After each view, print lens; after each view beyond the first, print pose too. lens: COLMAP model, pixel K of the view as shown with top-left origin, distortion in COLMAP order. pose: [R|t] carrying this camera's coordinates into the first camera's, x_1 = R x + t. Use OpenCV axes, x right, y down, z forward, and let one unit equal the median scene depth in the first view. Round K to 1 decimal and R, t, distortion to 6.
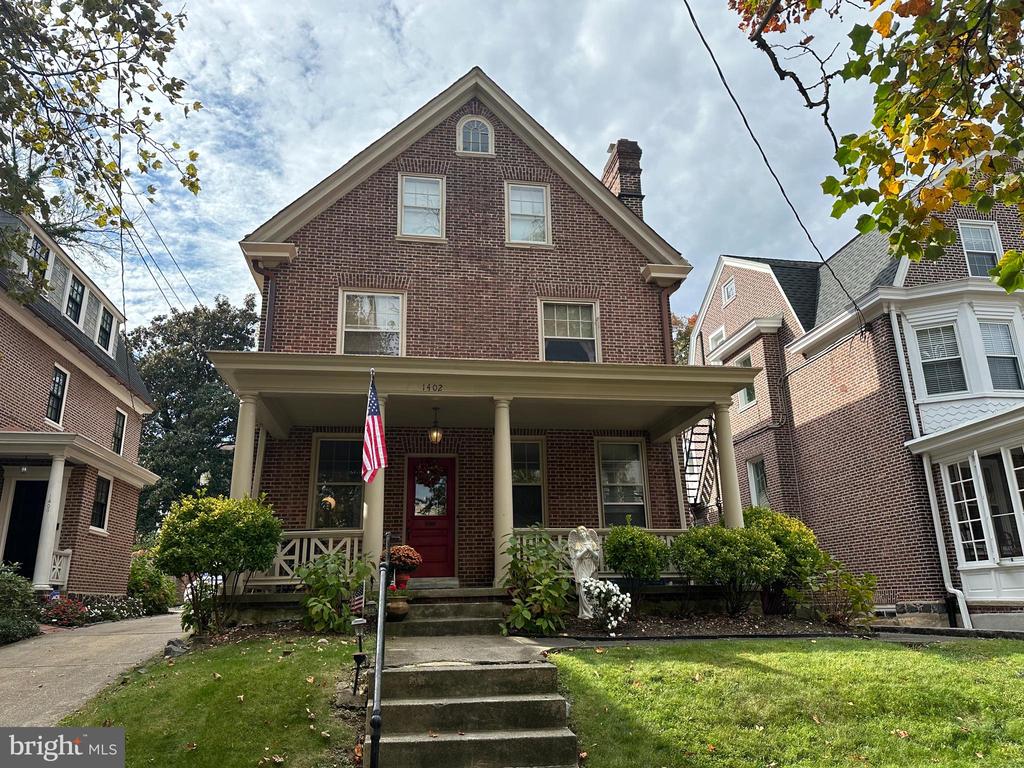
lens RADIAL K [[717.4, 0, 515.9], [0, 717.4, 386.4], [0, 0, 1]] dist [0.073718, -0.103222]
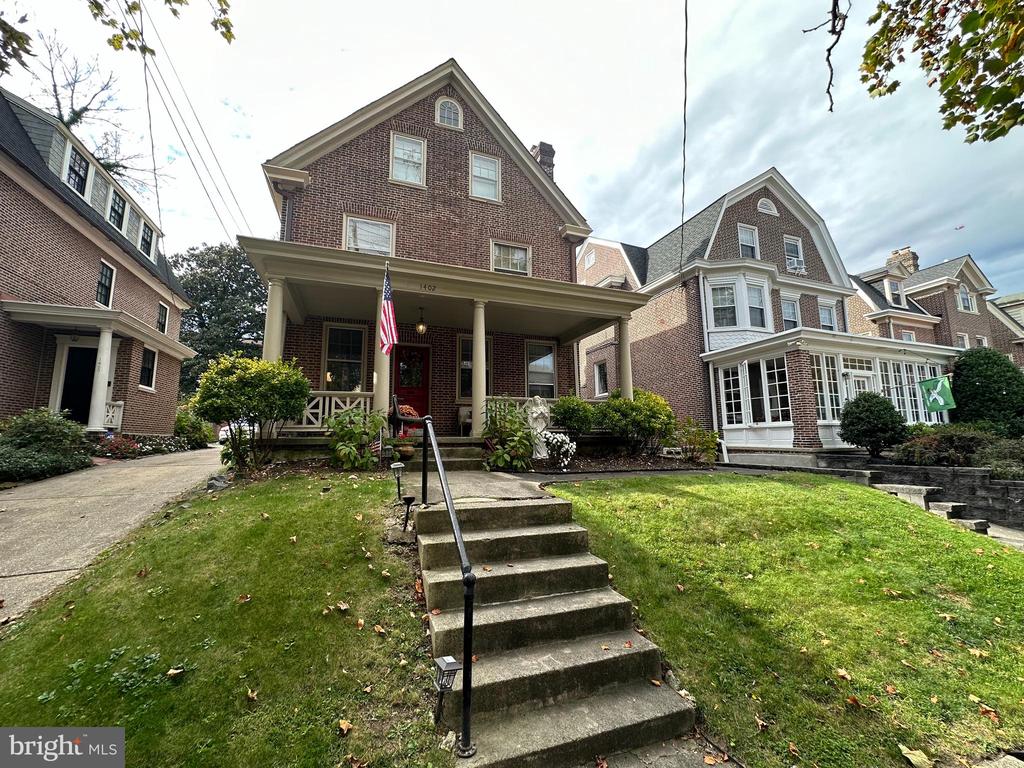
lens RADIAL K [[408.7, 0, 512.0], [0, 408.7, 384.0], [0, 0, 1]] dist [-0.001033, -0.000198]
pose [[0.978505, 0.040021, 0.202301, -0.084133], [-0.069550, 0.987558, 0.141039, 0.045145], [-0.194140, -0.152077, 0.969114, 0.171932]]
